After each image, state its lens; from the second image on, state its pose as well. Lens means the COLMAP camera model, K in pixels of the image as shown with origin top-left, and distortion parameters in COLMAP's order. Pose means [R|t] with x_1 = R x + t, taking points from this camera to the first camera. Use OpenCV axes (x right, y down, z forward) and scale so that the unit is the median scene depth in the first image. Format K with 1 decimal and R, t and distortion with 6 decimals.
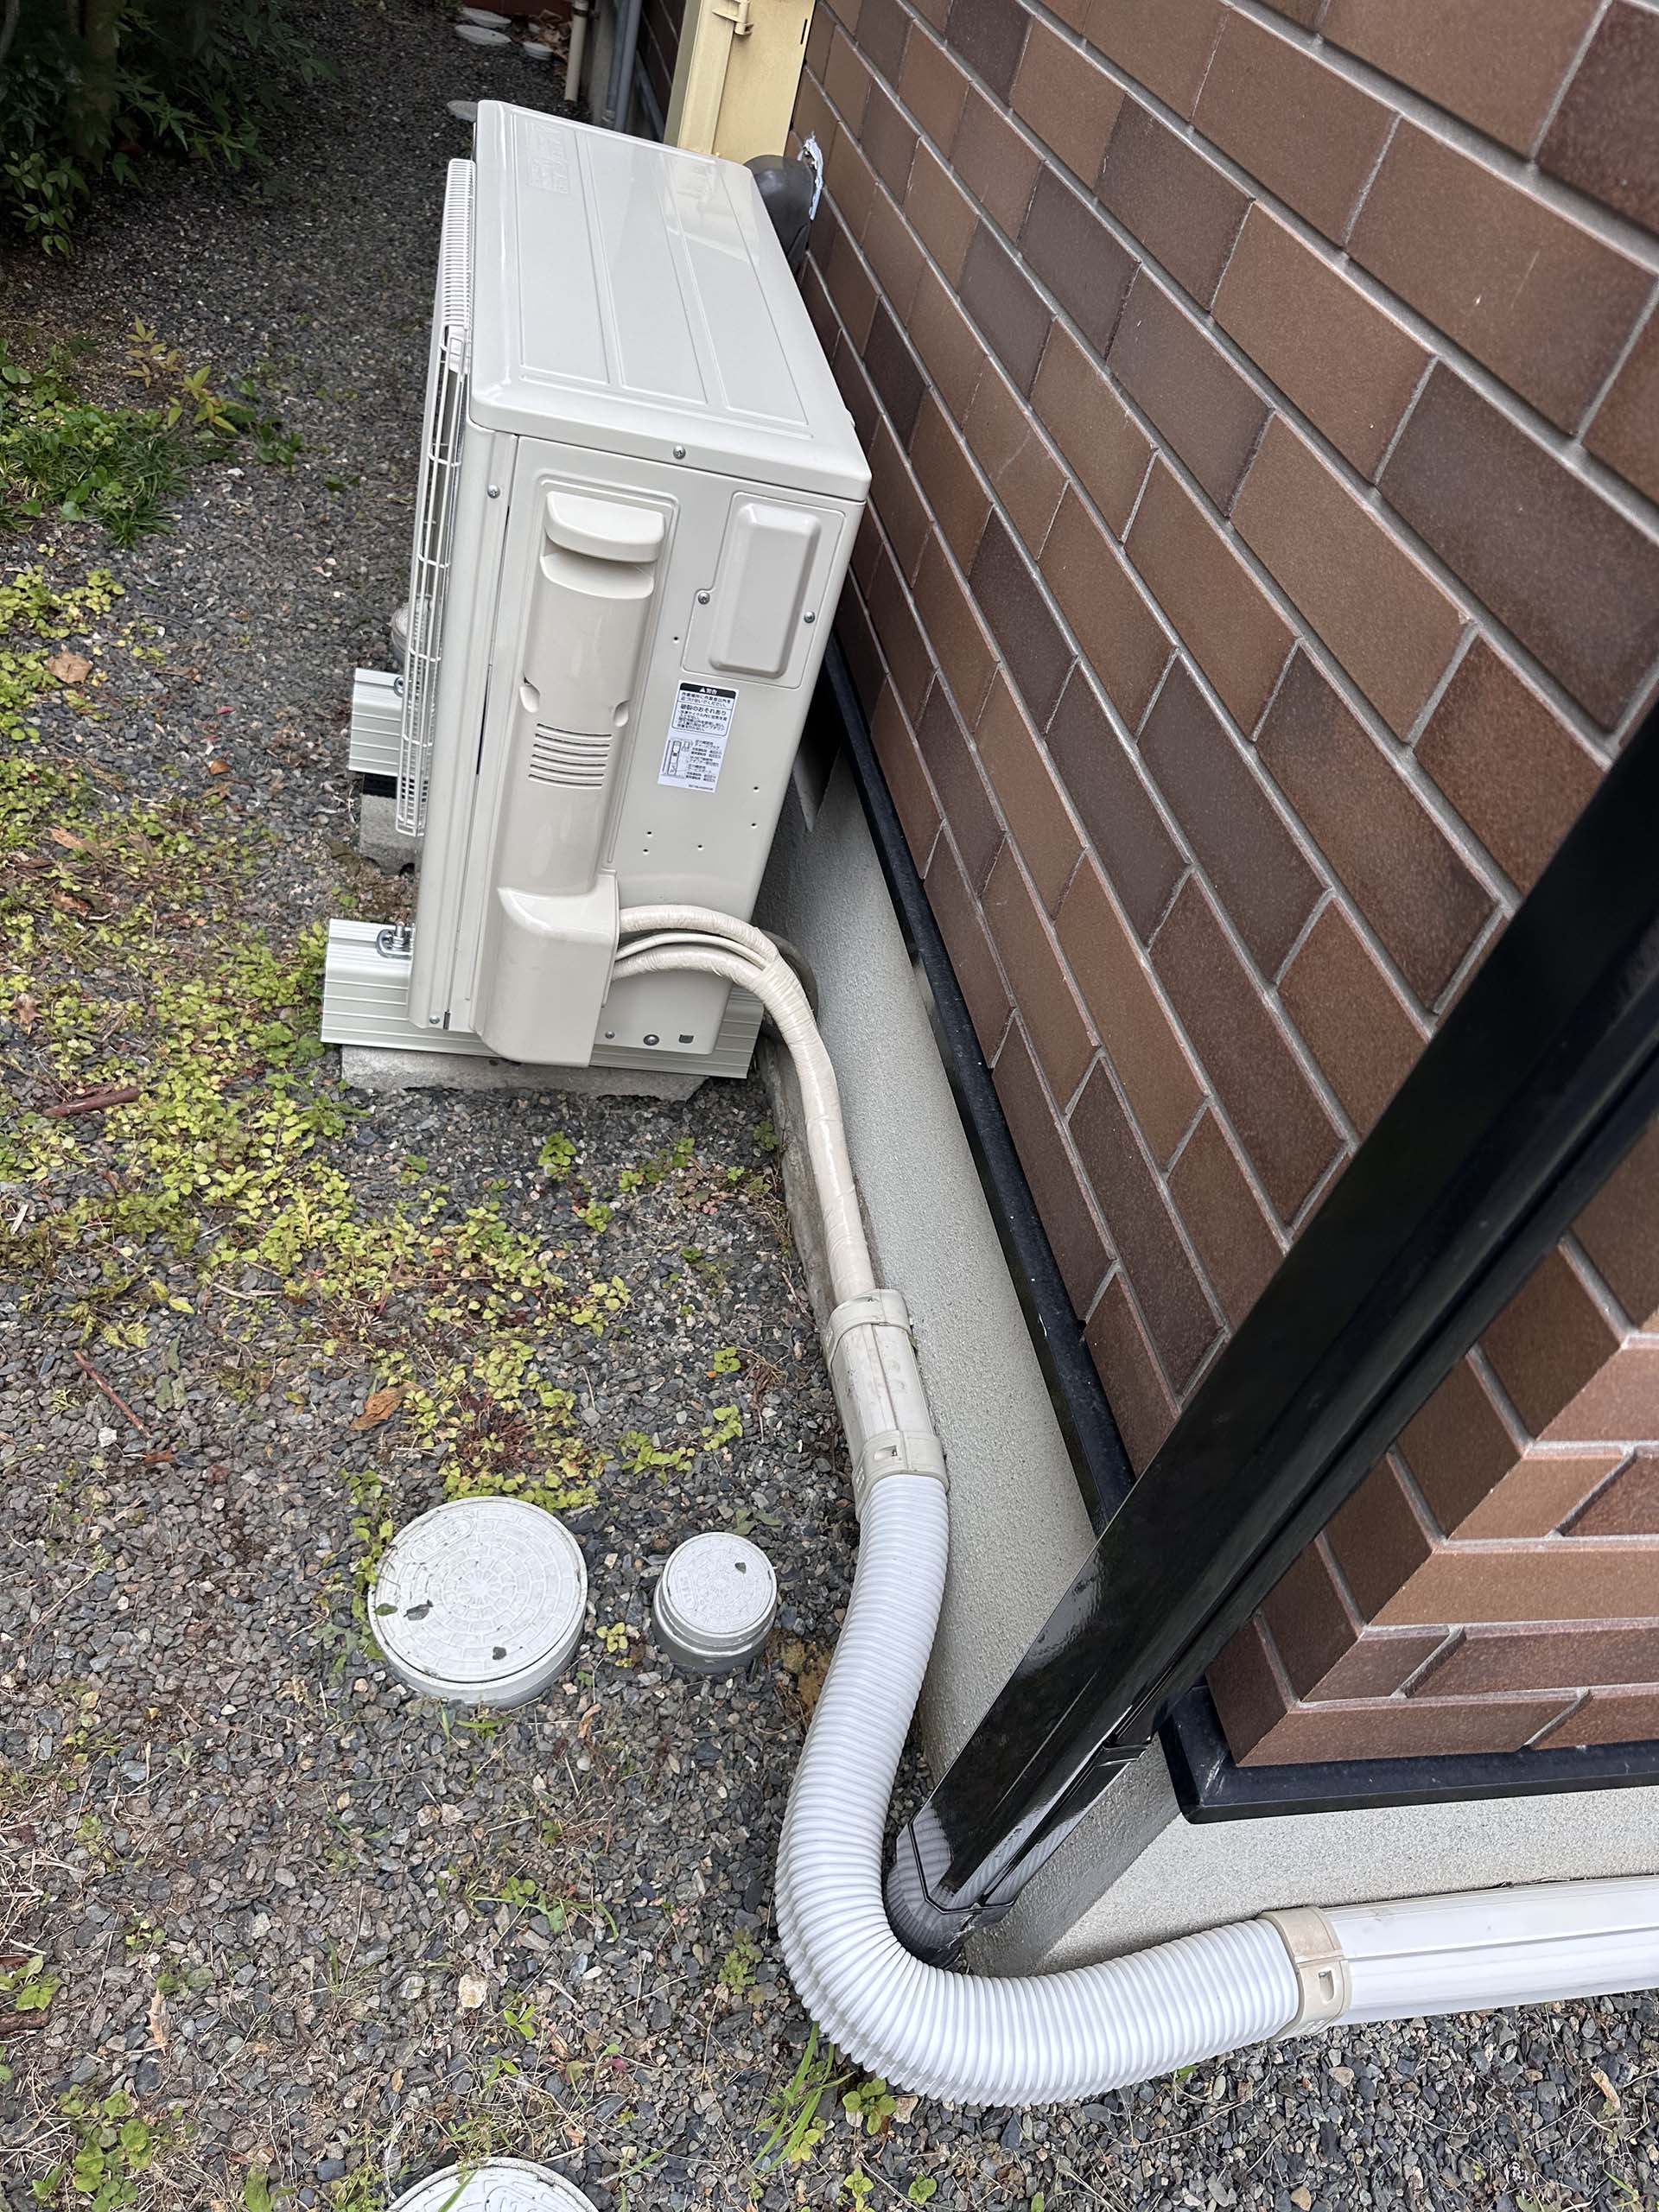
lens RADIAL K [[1586.2, 0, 841.1], [0, 1586.2, 1098.3], [0, 0, 1]] dist [0.004551, -0.001610]
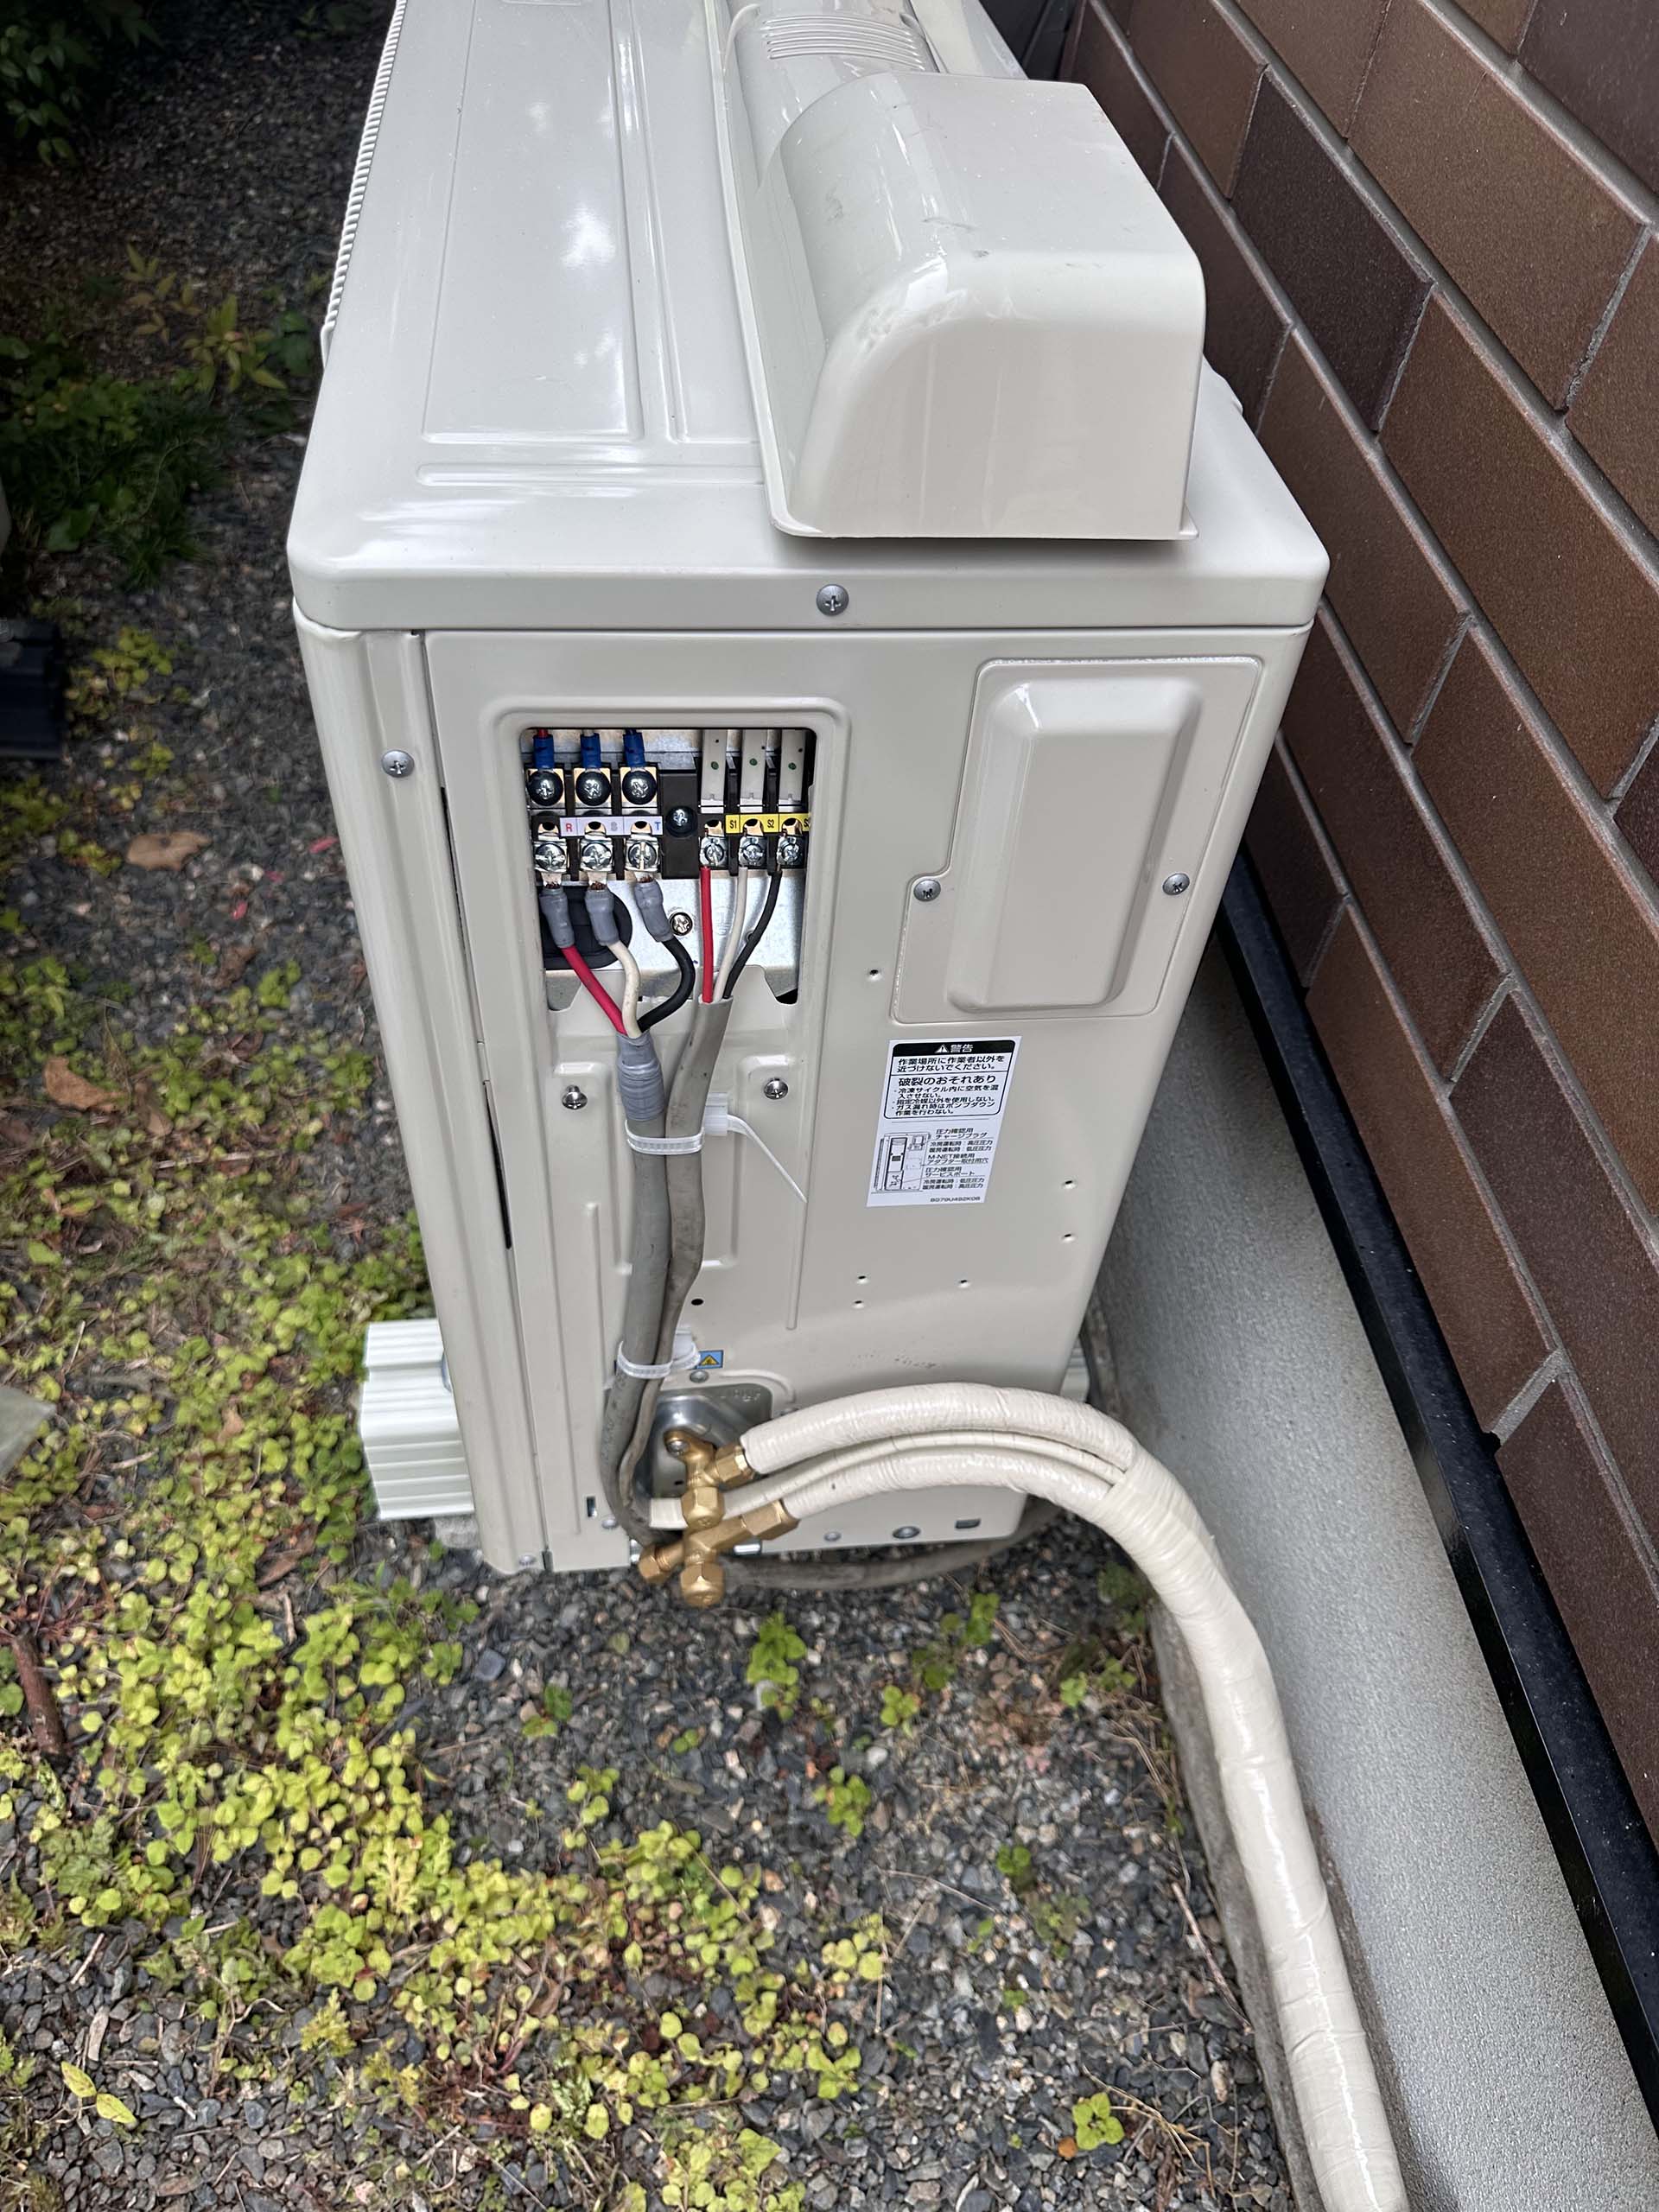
lens RADIAL K [[1570.0, 0, 814.5], [0, 1570.0, 1110.7], [0, 0, 1]] dist [0.003496, 0.002028]
pose [[0.975728, -0.073604, -0.206247, -0.027004], [0.103115, 0.985302, 0.136192, -0.269686], [0.193191, -0.154154, 0.968976, 0.485789]]
